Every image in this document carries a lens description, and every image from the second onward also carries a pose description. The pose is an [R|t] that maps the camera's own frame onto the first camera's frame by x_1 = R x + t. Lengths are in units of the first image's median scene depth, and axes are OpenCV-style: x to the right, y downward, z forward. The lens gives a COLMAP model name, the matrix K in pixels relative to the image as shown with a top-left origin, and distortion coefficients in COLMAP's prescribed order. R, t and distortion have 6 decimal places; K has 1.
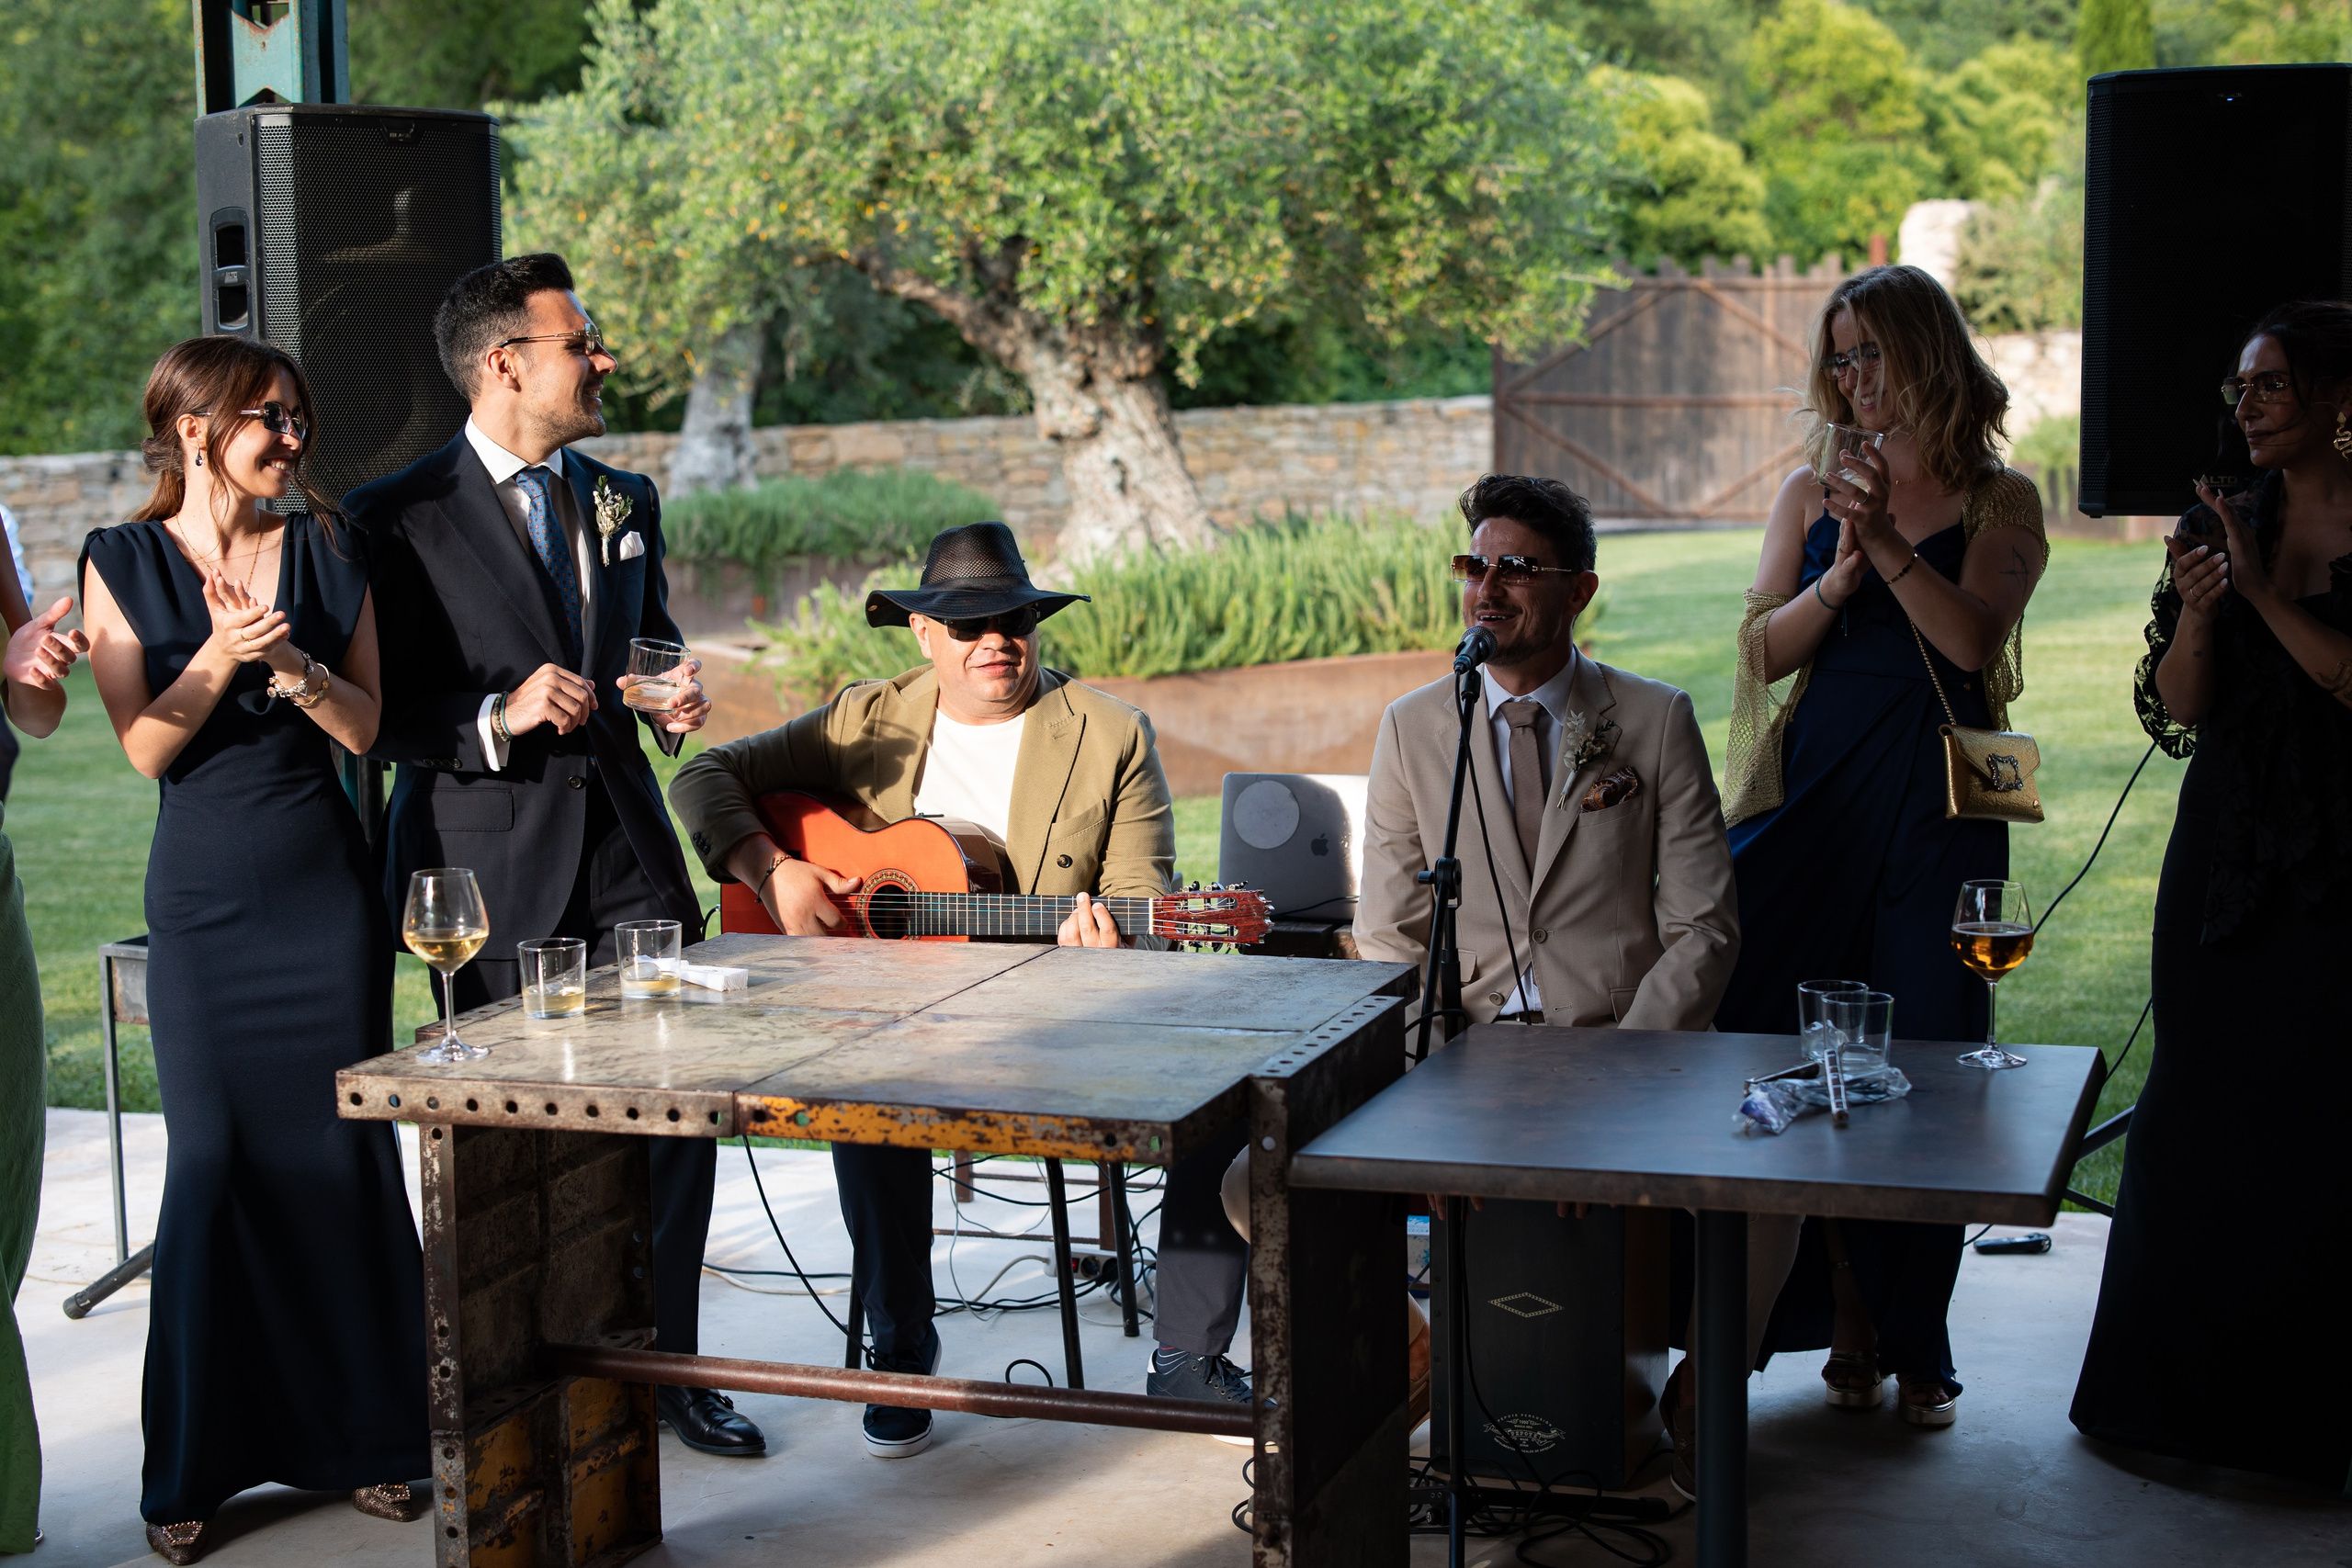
lens RADIAL K [[3582.5, 0, 1176.0], [0, 3582.5, 784.0], [0, 0, 1]] dist [-0.165912, 1.030015]
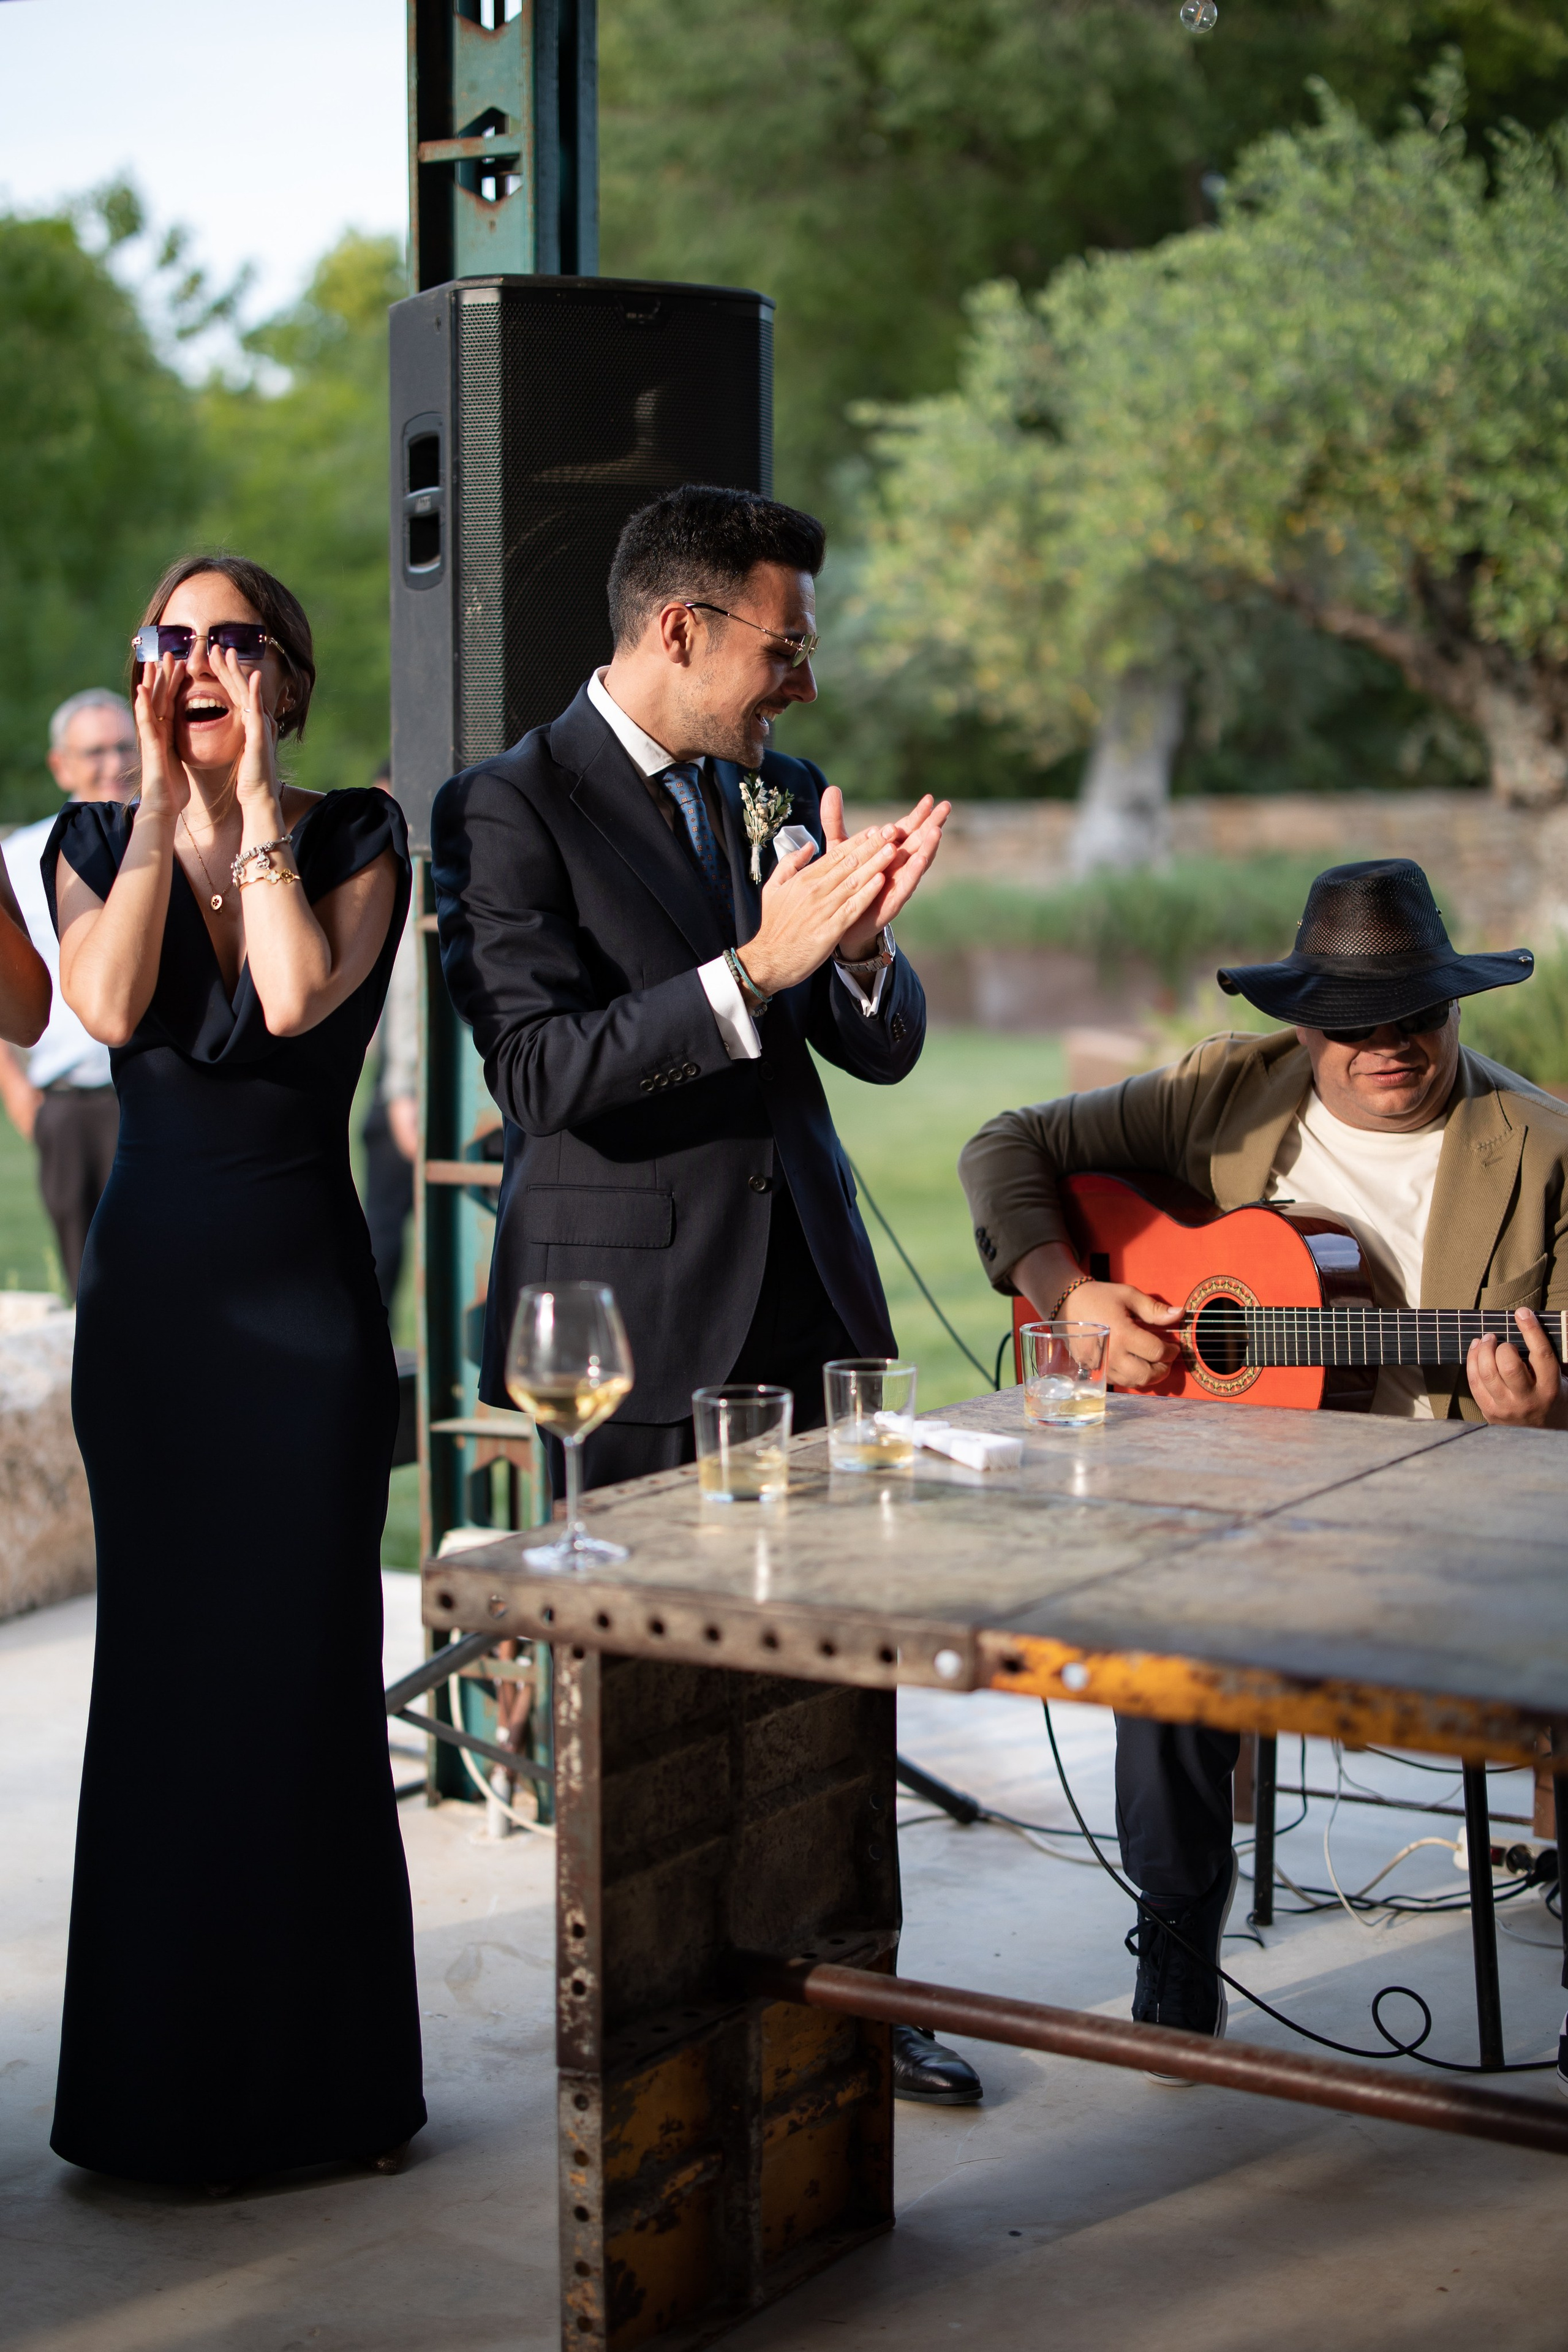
lens RADIAL K [[3582.8, 0, 781.8], [0, 3582.8, 1203.7], [0, 0, 1]] dist [-0.165912, 1.030015]
pose [[0.971568, 0.032848, -0.234469, -0.002637], [-0.034706, 0.999390, -0.003803, 0.005458], [0.234201, 0.011832, 0.972116, 0.164948]]
